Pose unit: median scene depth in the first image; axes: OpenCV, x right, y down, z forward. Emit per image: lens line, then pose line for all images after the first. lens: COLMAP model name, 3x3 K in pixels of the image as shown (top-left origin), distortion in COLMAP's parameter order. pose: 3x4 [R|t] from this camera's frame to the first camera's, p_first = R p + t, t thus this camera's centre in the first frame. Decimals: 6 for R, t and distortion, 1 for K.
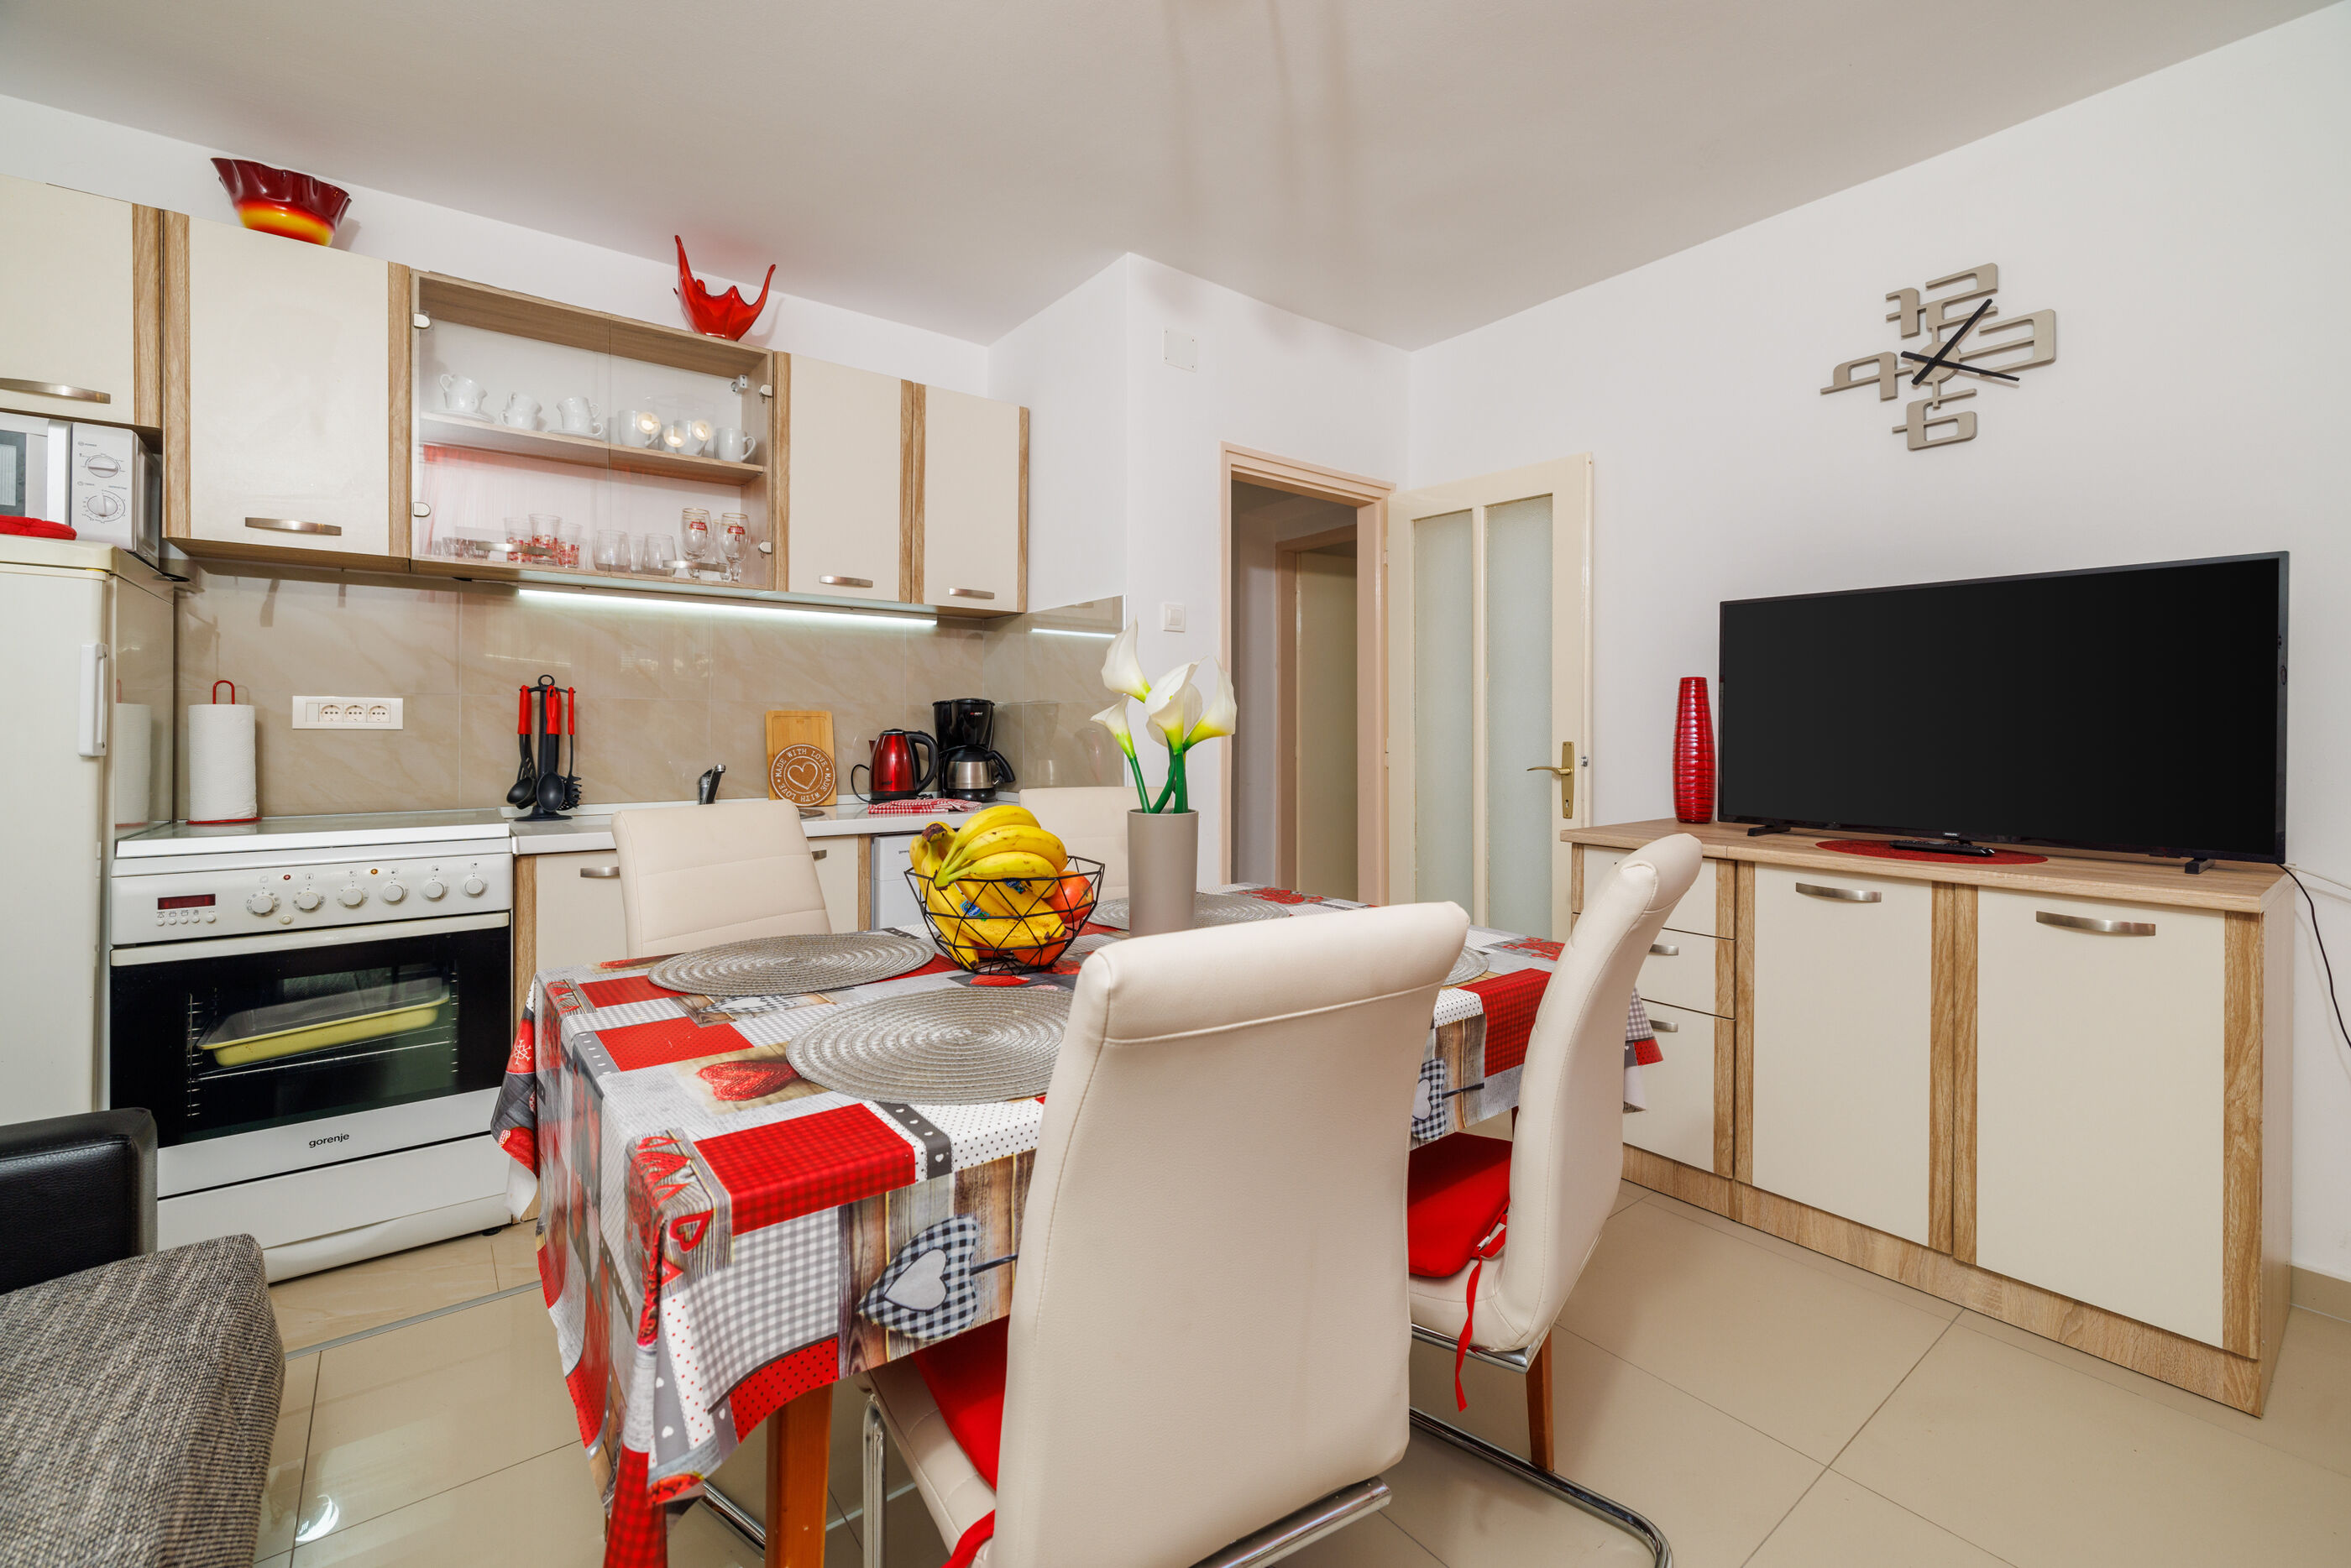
lens RADIAL K [[1012.6, 0, 1235.8], [0, 1012.6, 730.0], [0, 0, 1]] dist [0.004100, 0.001347]
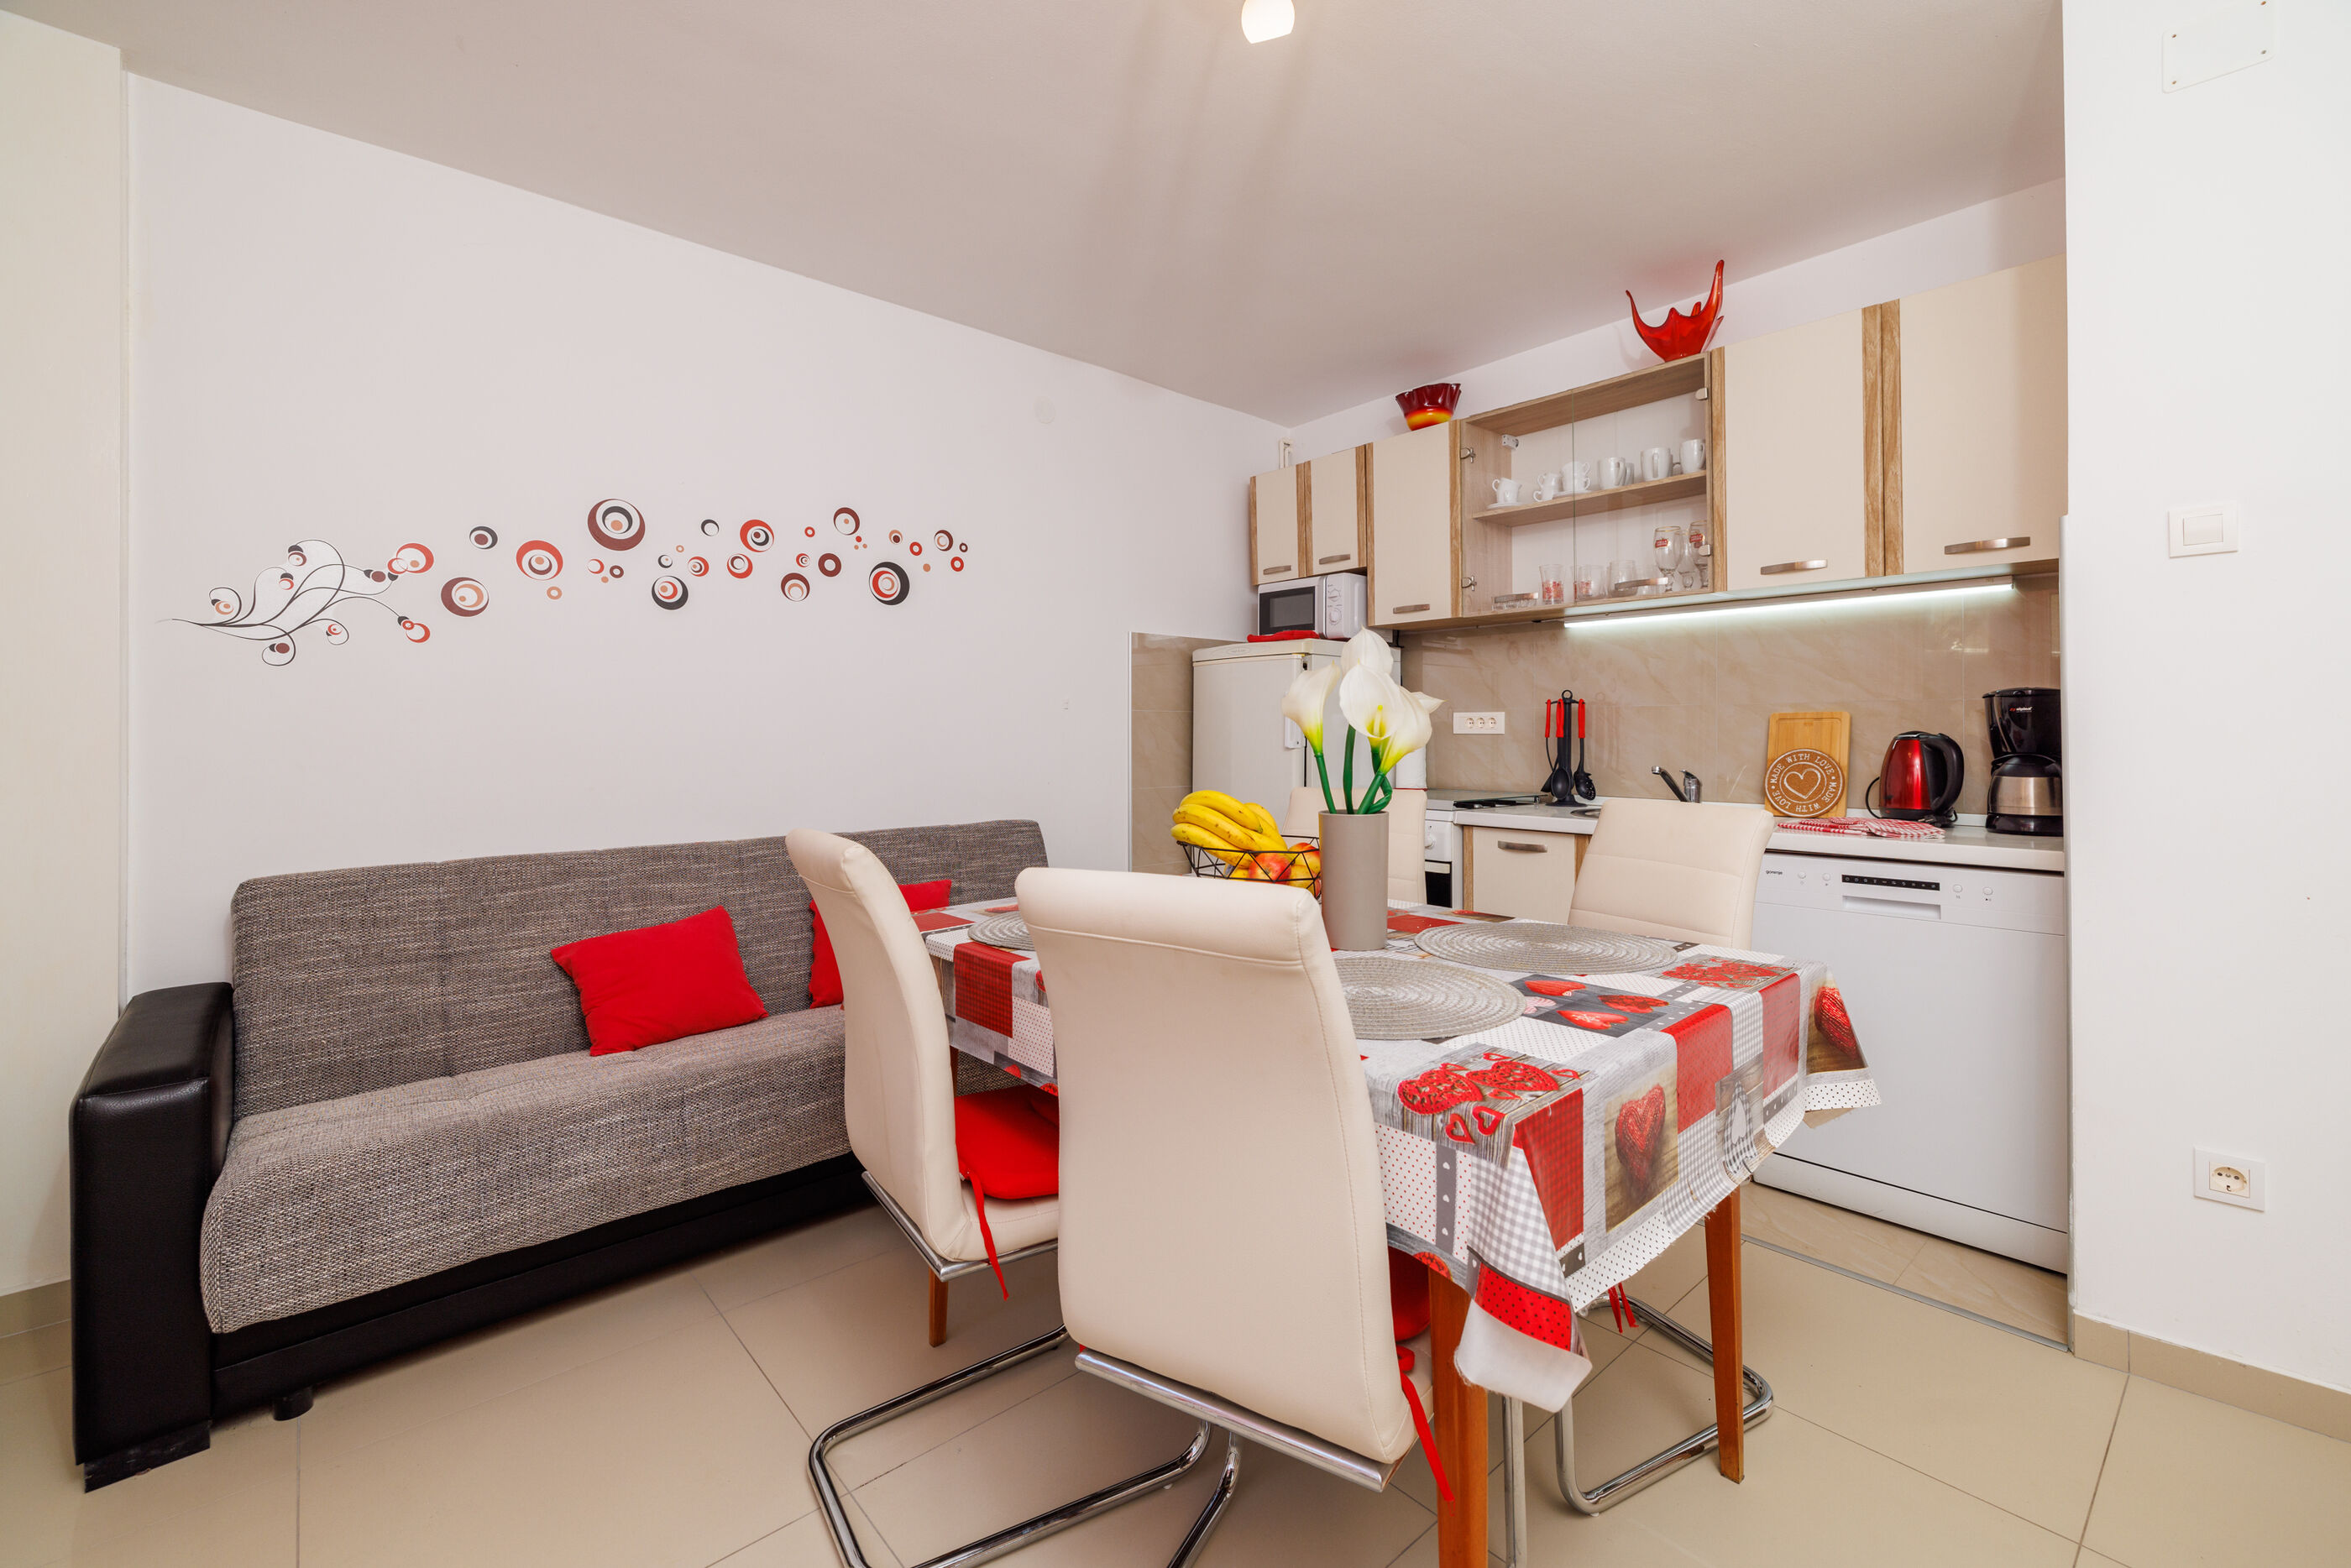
lens RADIAL K [[1012.6, 0, 1177.4], [0, 1012.6, 760.2], [0, 0, 1]] dist [0.004100, 0.001347]
pose [[0.034062, 0.021430, -0.999190, 0.540157], [0.001442, 0.999768, 0.021491, 0.004677], [0.999419, -0.002173, 0.034023, 0.453288]]
